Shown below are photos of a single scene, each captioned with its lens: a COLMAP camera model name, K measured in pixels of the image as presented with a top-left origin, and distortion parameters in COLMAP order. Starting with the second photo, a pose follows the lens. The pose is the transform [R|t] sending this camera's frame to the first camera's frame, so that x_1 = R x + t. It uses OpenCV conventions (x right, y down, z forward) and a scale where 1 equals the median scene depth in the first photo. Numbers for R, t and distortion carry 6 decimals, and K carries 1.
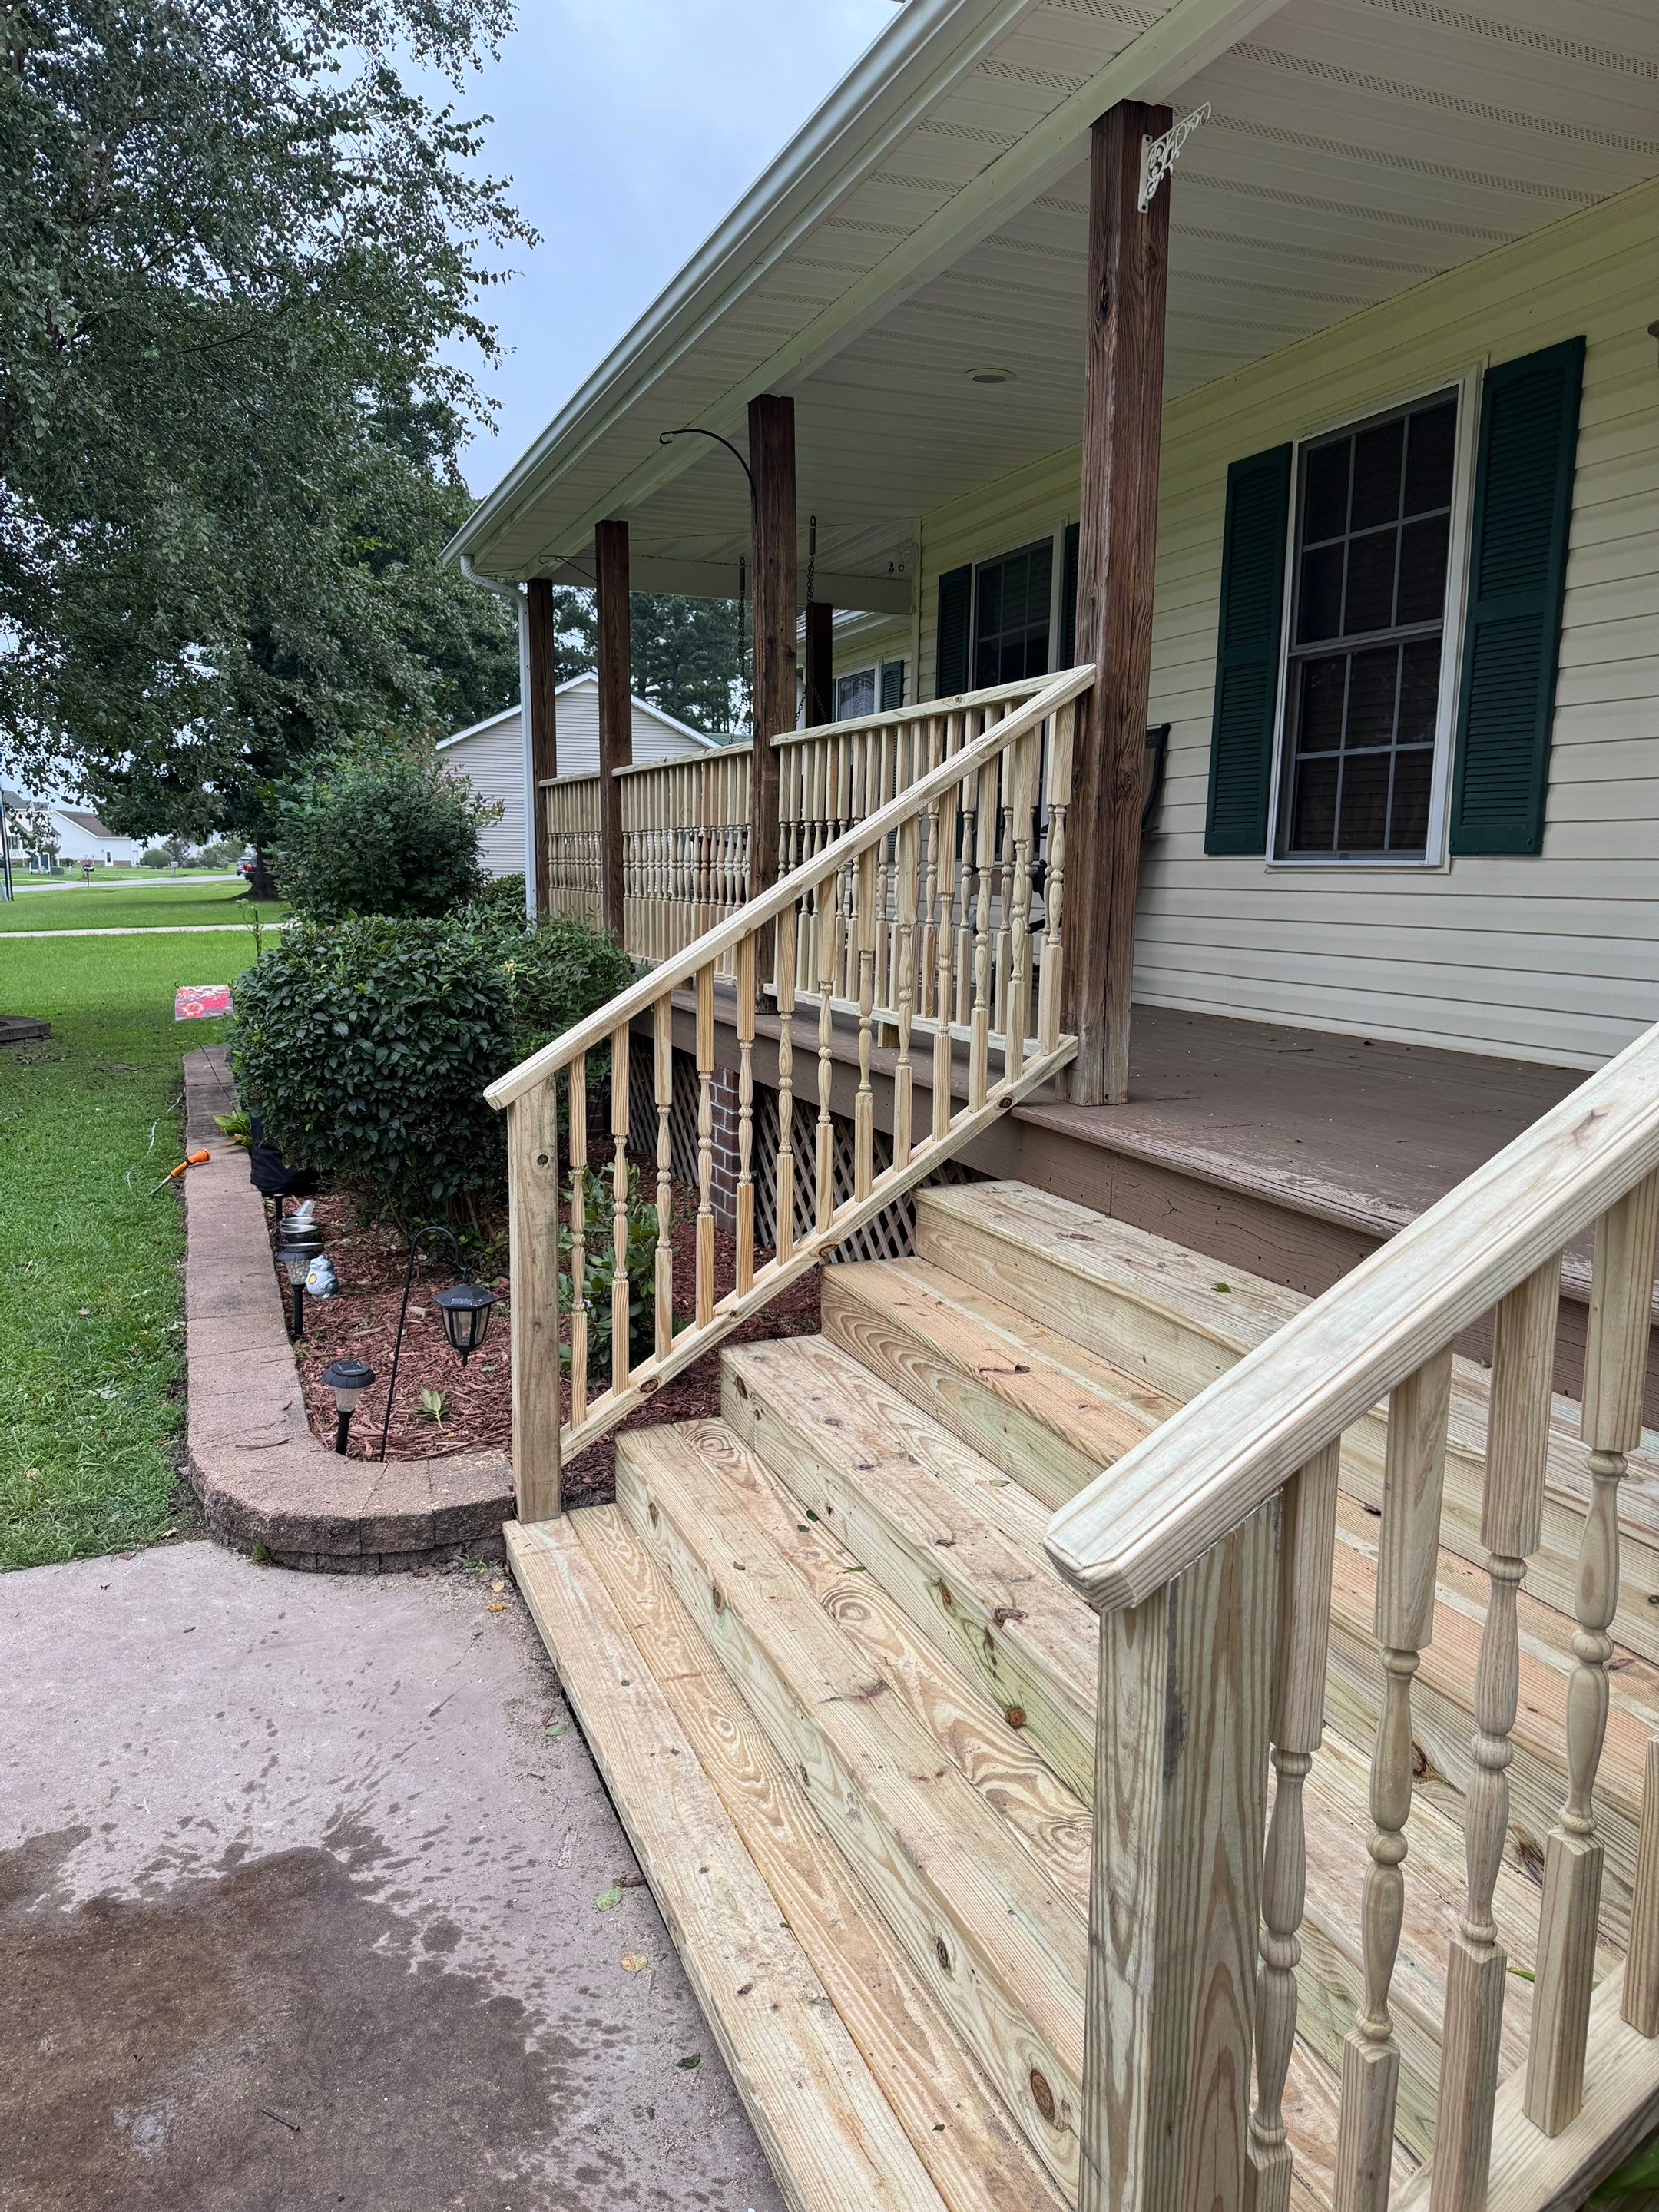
lens RADIAL K [[1525.8, 0, 829.5], [0, 1525.8, 1106.0], [0, 0, 1]] dist [-0.000737, -0.041346]
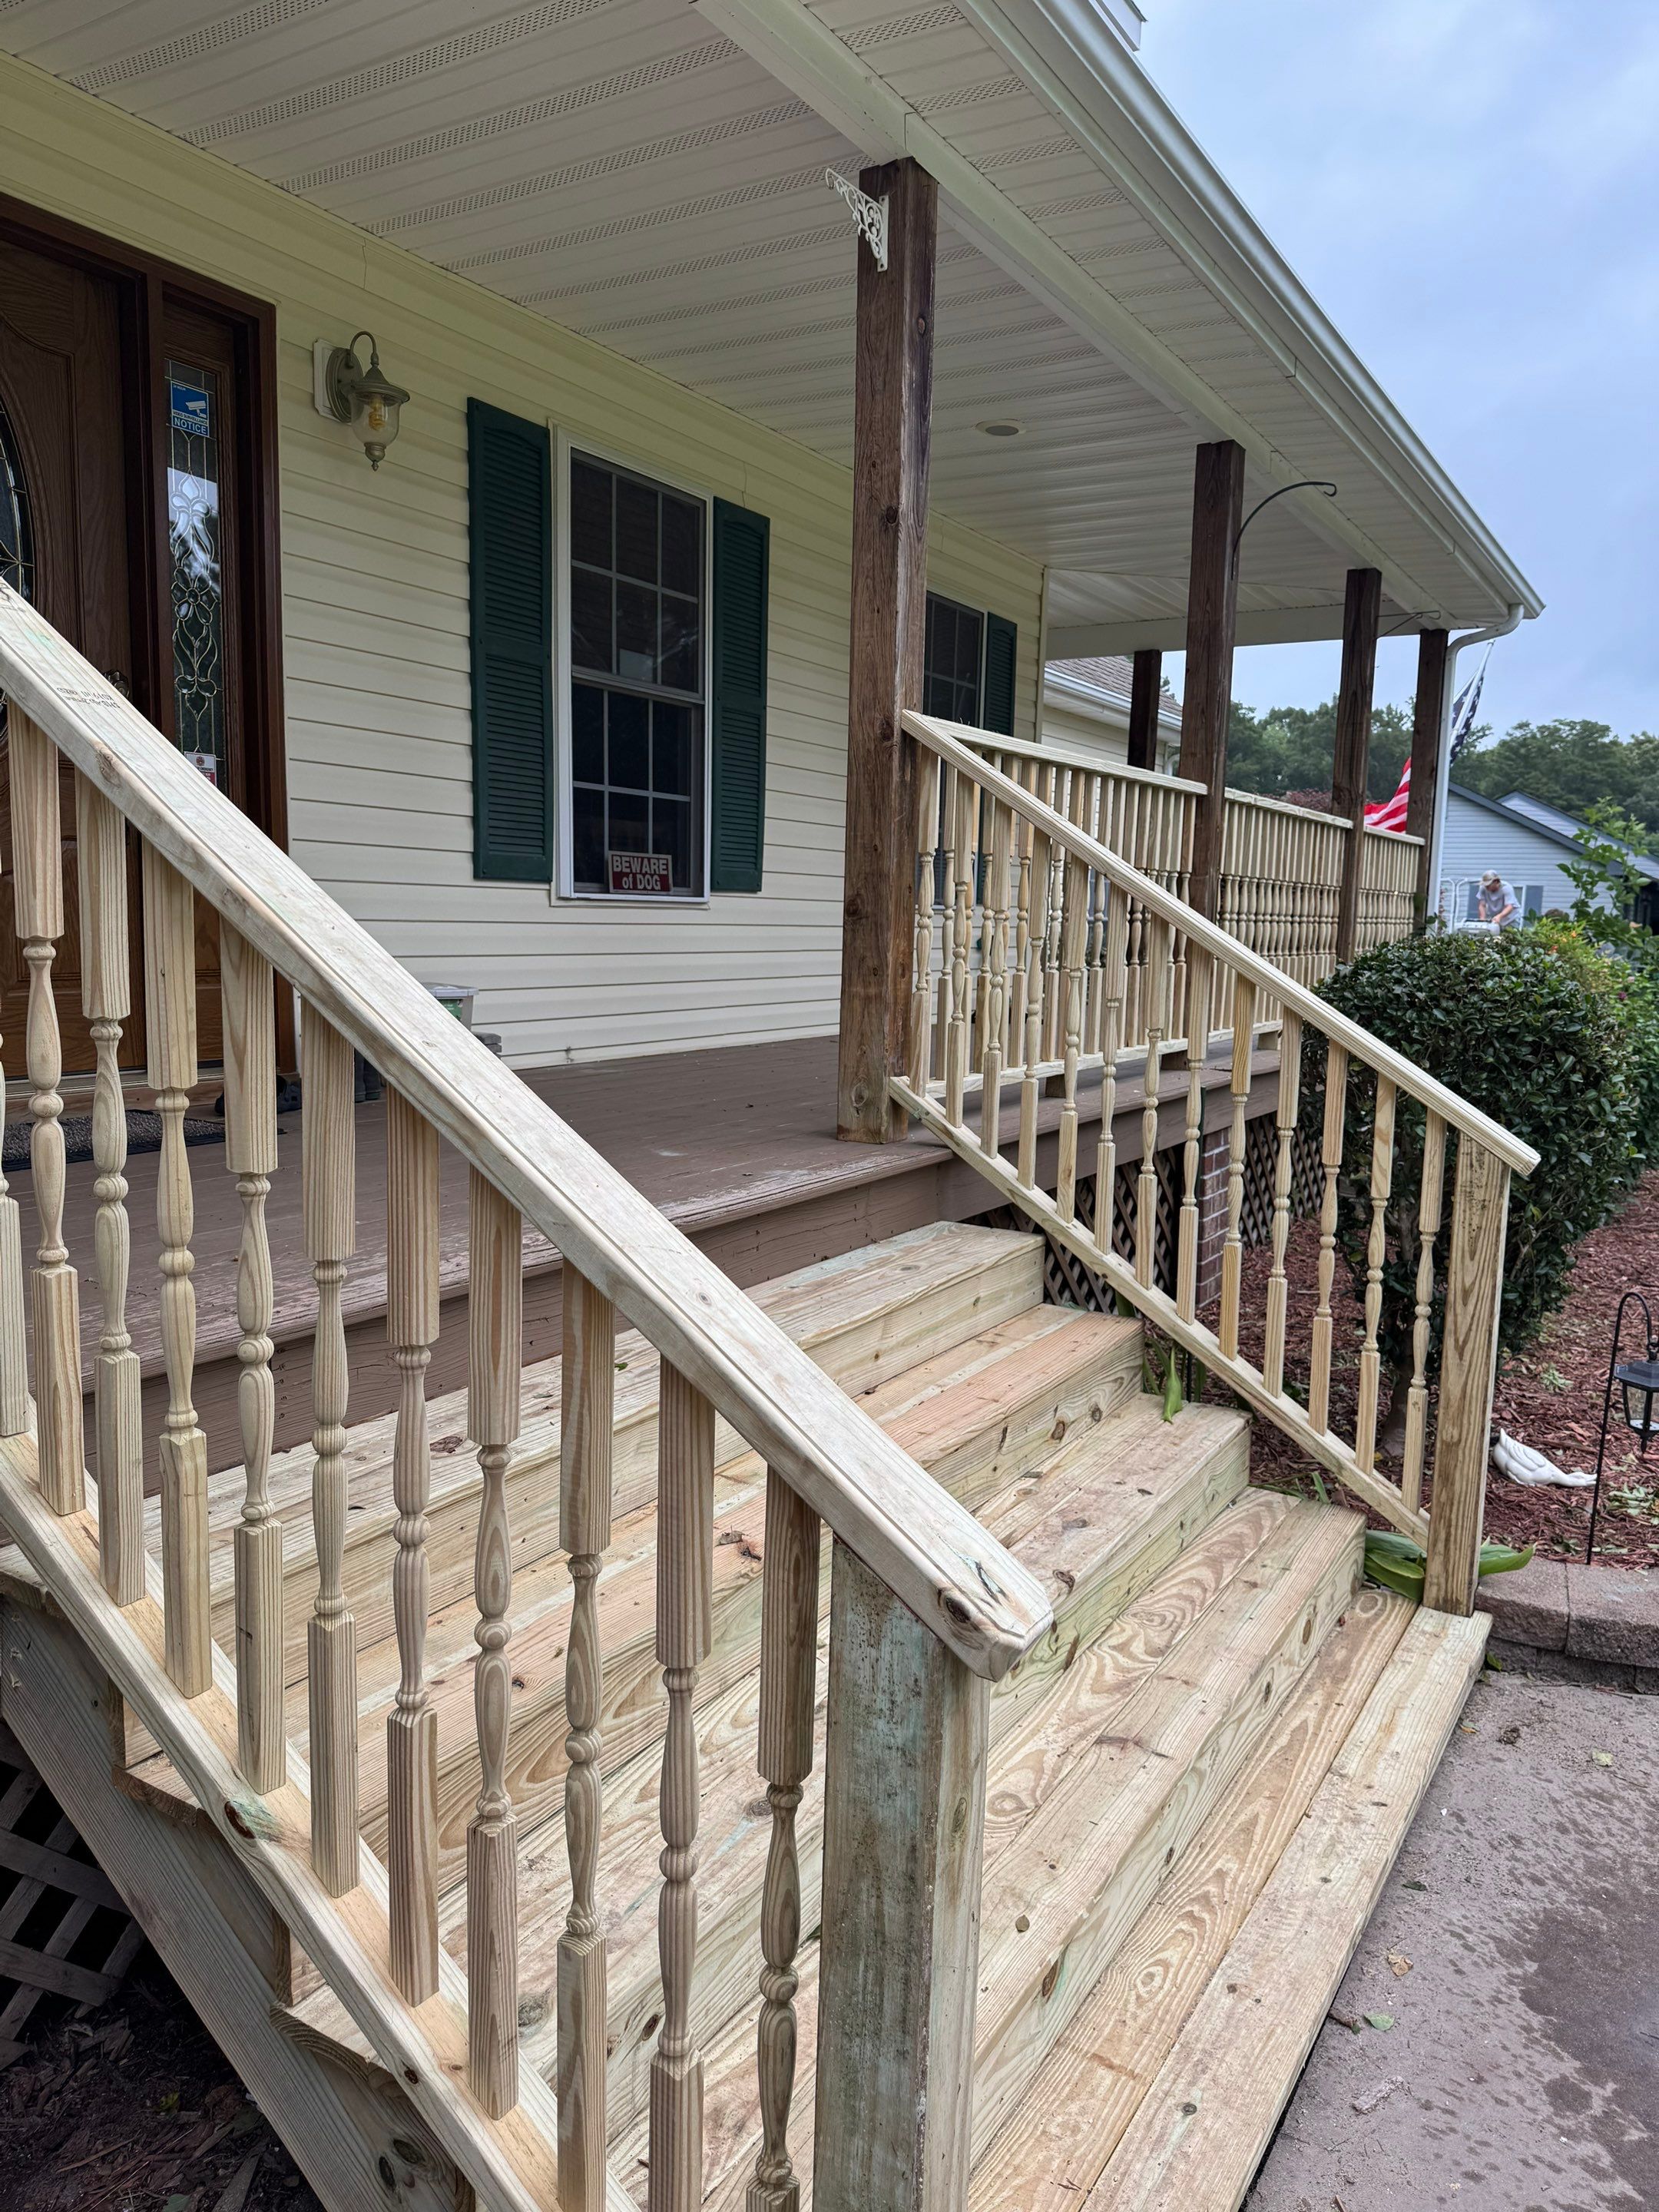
lens RADIAL K [[1532.4, 0, 827.6], [0, 1532.4, 1039.5], [0, 0, 1]] dist [-0.026615, 0.005471]
pose [[-0.584149, -0.094903, 0.806079, -0.657930], [0.098238, 0.977572, 0.186285, -0.285481], [-0.805679, 0.188006, -0.561725, 1.725946]]
